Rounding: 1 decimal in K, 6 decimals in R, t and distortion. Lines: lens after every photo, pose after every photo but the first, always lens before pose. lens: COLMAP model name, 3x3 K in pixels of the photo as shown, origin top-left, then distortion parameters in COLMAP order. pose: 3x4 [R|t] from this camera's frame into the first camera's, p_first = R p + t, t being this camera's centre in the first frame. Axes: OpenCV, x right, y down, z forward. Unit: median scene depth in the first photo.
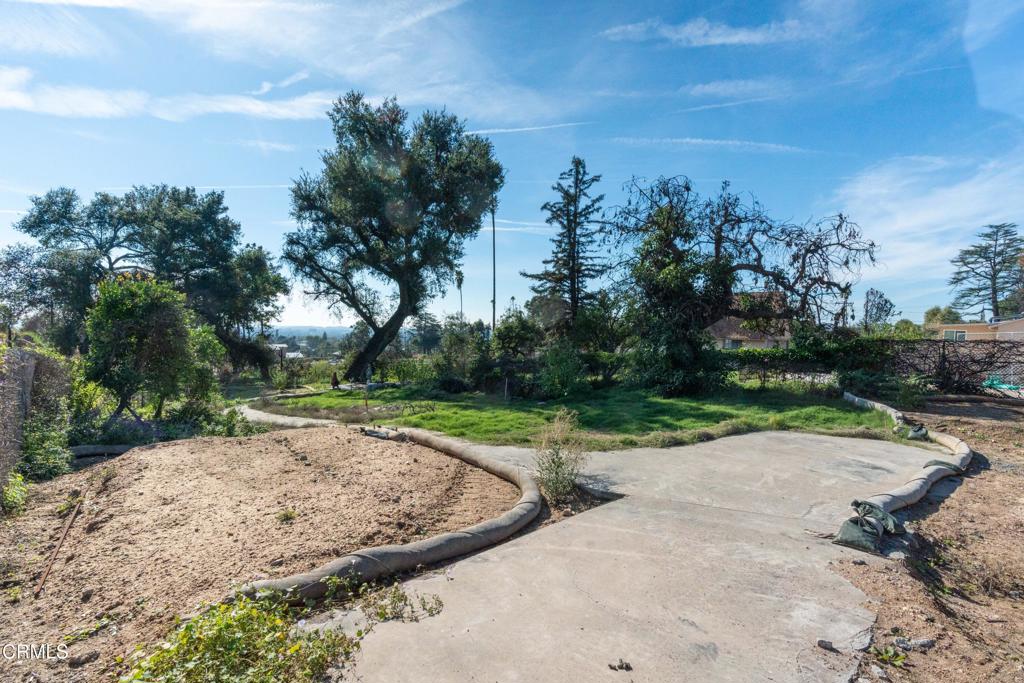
lens RADIAL K [[459.7, 0, 512.6], [0, 459.7, 340.7], [0, 0, 1]] dist [-0.009463, 0.003672]
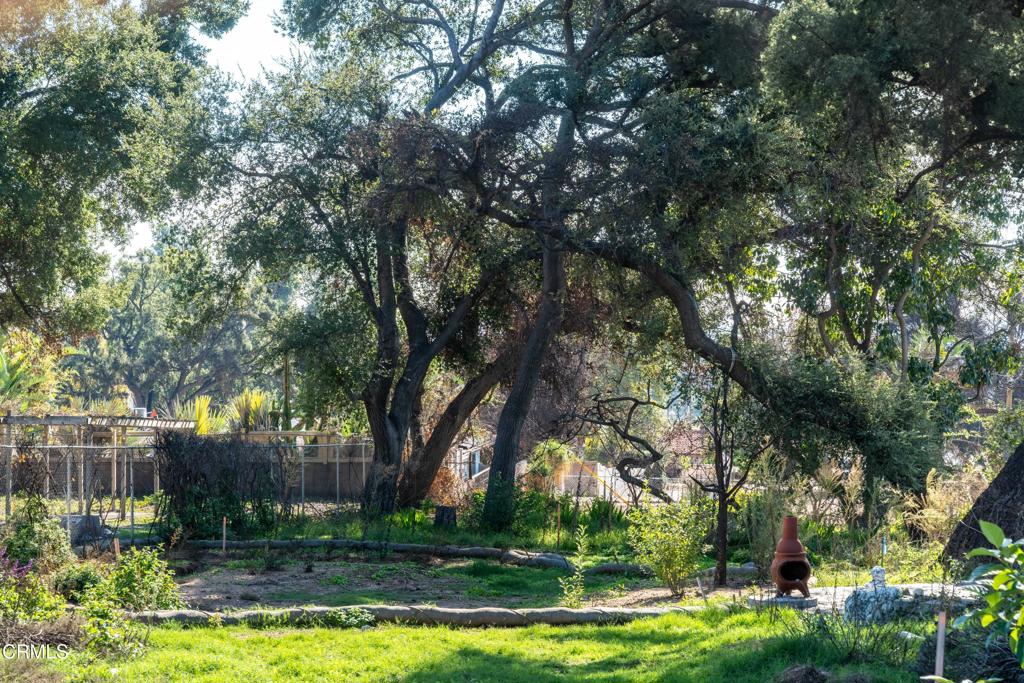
lens RADIAL K [[2027.7, 0, 513.6], [0, 2027.7, 340.2], [0, 0, 1]] dist [0.087466, 0.000000]
pose [[0.601907, -0.019687, -0.798324, 0.174223], [0.001449, 0.999721, -0.023560, 0.009933], [0.798565, 0.013024, 0.601767, 0.277983]]
